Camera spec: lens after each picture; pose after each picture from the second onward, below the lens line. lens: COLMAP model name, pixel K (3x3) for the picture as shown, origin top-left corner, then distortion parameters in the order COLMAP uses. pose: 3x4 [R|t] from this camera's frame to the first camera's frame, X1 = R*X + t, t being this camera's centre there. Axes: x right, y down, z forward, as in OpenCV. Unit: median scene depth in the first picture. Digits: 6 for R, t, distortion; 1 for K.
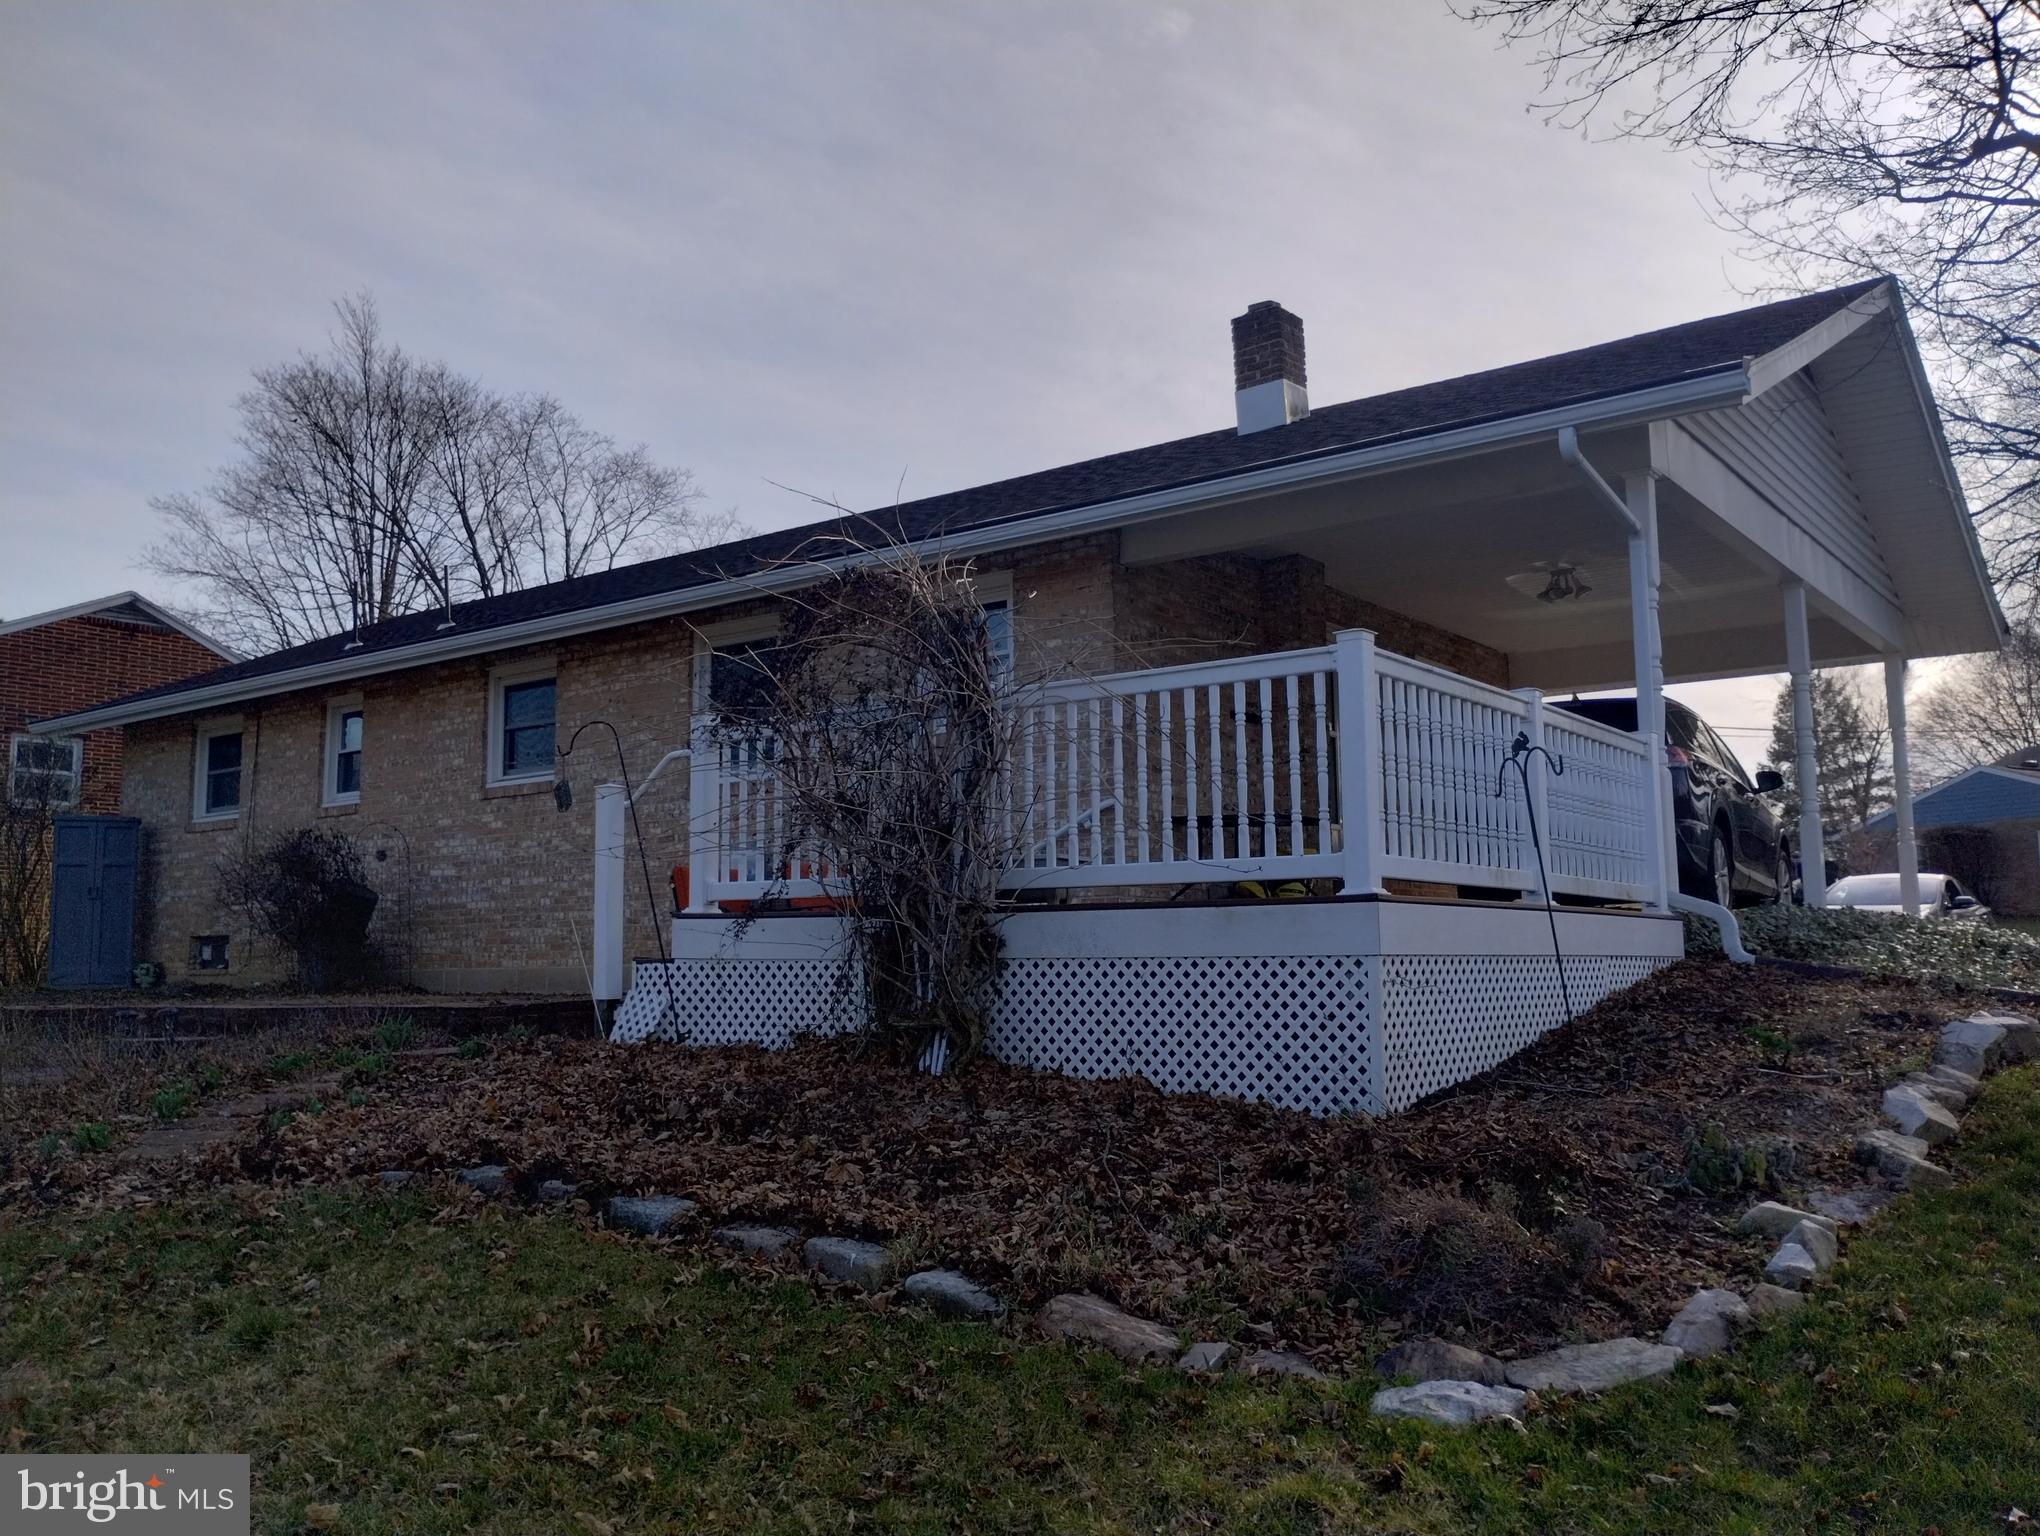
lens RADIAL K [[1679.6, 0, 1023.1], [0, 1679.6, 760.3], [0, 0, 1]] dist [0.074176, -0.093584]
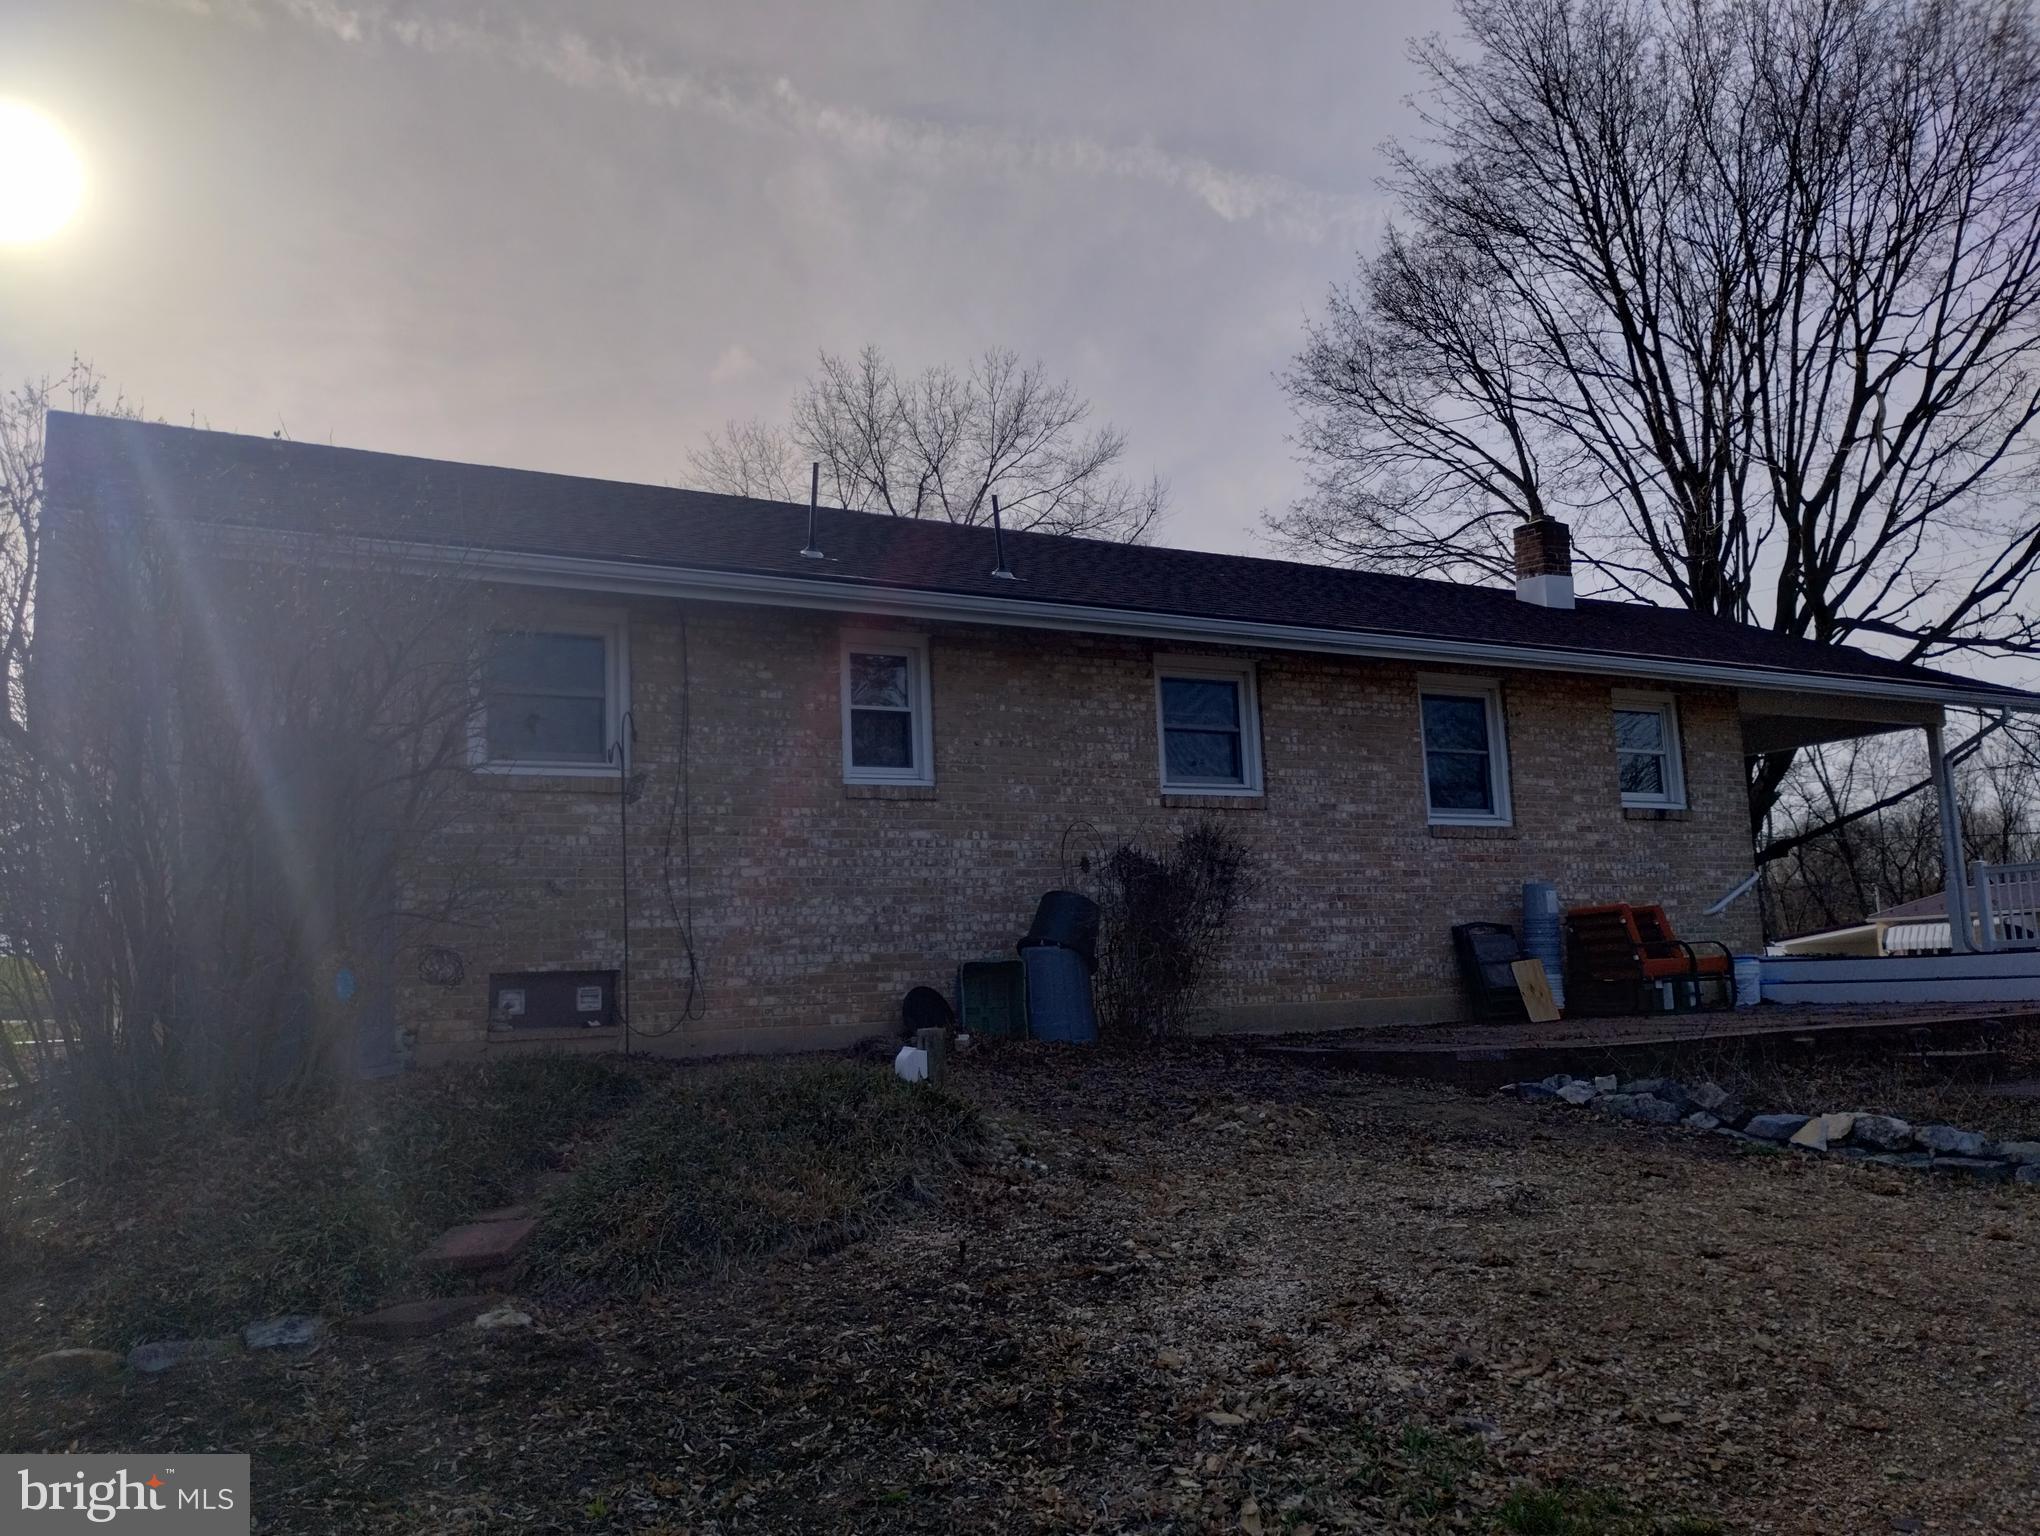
lens RADIAL K [[1679.6, 0, 1023.1], [0, 1679.6, 760.3], [0, 0, 1]] dist [0.074176, -0.093584]
pose [[0.412089, 0.155199, 0.897828, -1.040783], [-0.053269, 0.987805, -0.146303, 0.119261], [-0.909585, 0.012463, 0.415331, 0.674820]]
